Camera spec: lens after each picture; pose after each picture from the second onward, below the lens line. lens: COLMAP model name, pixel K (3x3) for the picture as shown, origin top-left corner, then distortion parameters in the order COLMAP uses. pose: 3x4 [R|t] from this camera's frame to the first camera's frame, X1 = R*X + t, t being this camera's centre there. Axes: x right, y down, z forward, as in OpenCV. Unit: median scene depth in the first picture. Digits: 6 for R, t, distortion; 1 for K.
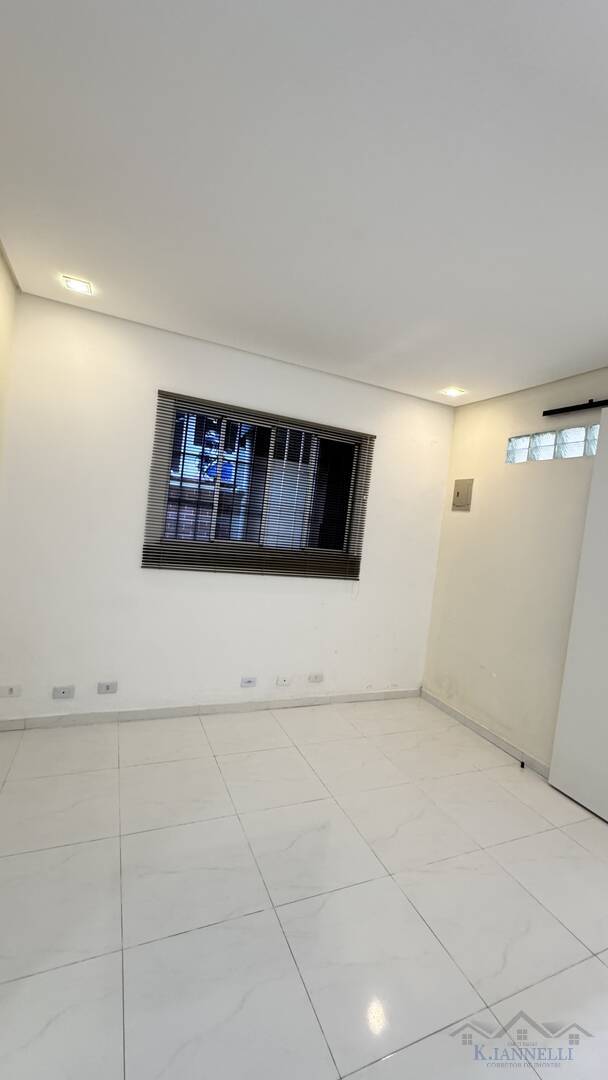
lens RADIAL K [[433.4, 0, 302.4], [0, 433.4, 538.5], [0, 0, 1]] dist [-0.000497, -0.000075]
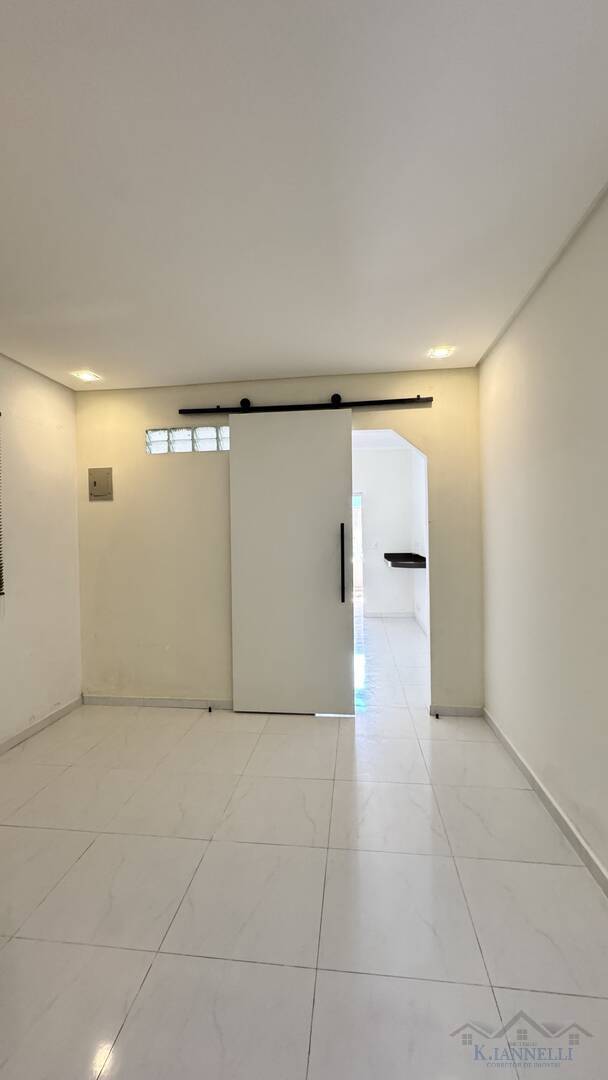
lens RADIAL K [[433.4, 0, 302.4], [0, 433.4, 538.5], [0, 0, 1]] dist [-0.000497, -0.000075]
pose [[0.506638, -0.126031, 0.852897, -0.265028], [0.109282, 0.990666, 0.081474, -0.009806], [-0.855205, 0.051928, 0.515682, 0.121187]]
